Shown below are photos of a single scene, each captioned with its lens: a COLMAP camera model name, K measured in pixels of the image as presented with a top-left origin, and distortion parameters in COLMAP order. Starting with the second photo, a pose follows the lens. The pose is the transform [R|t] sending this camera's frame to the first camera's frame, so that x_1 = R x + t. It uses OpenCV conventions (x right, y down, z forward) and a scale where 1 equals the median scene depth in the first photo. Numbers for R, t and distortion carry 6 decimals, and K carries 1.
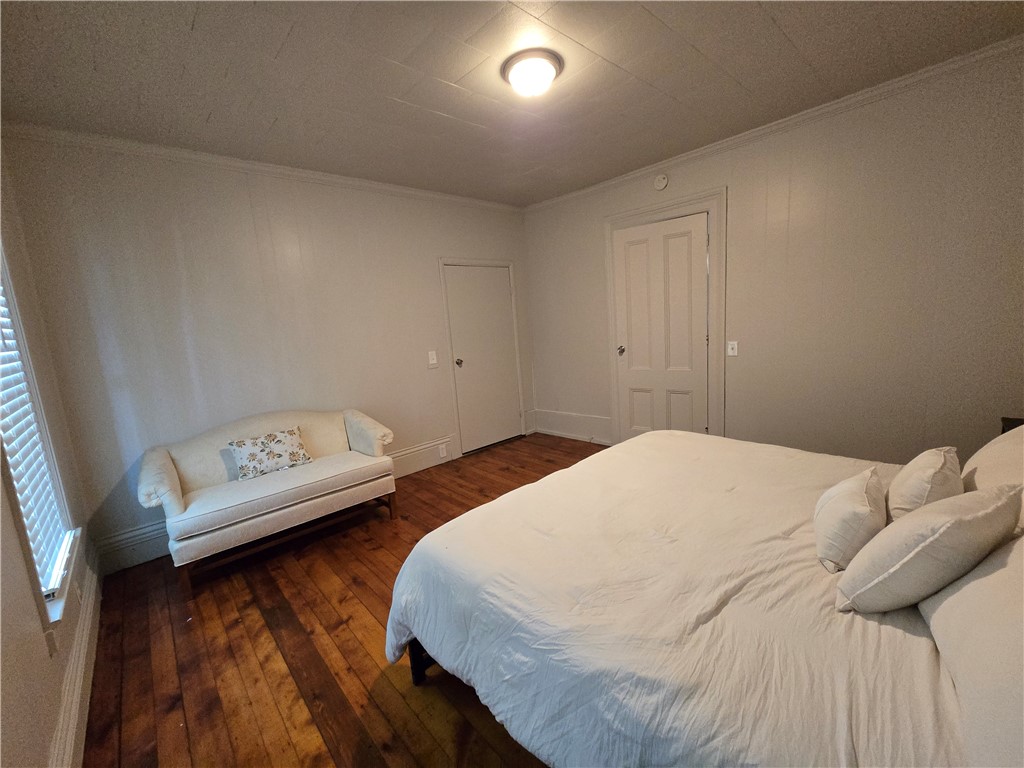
lens RADIAL K [[422.8, 0, 512.0], [0, 422.8, 384.0], [0, 0, 1]] dist [0.001205, -0.000039]
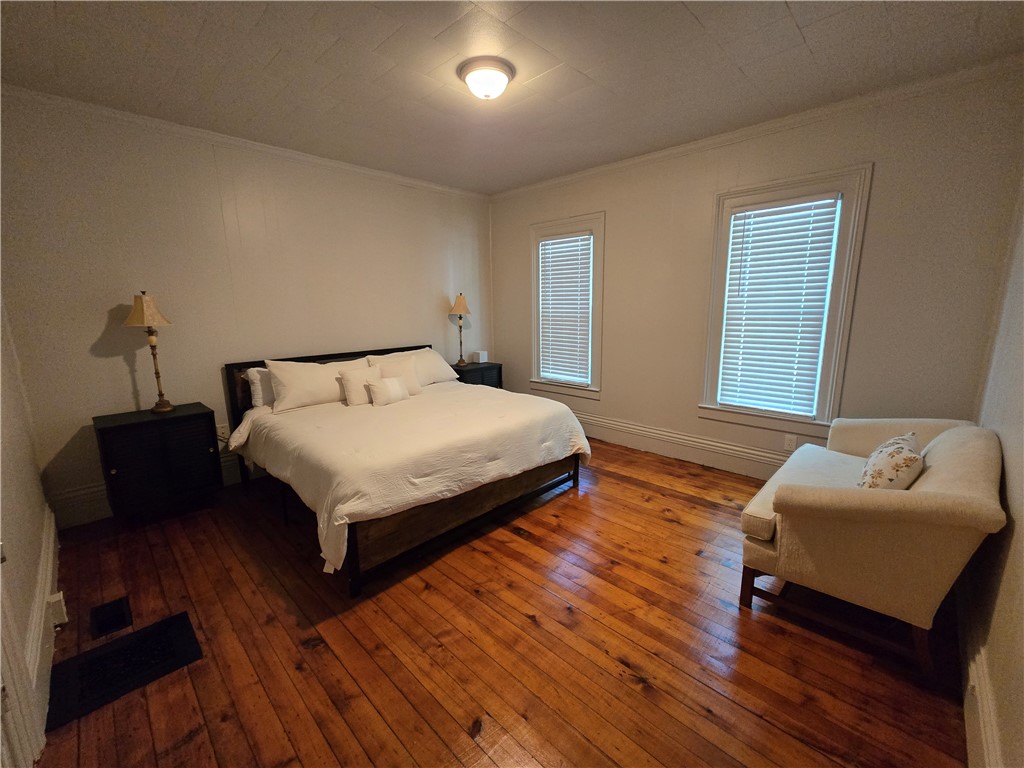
lens RADIAL K [[422.8, 0, 512.0], [0, 422.8, 384.0], [0, 0, 1]] dist [0.001205, -0.000039]
pose [[-0.994791, 0.094687, -0.037745, 0.101708], [0.075566, 0.933566, 0.350349, -0.385917], [0.068411, 0.345672, -0.935858, 2.302717]]
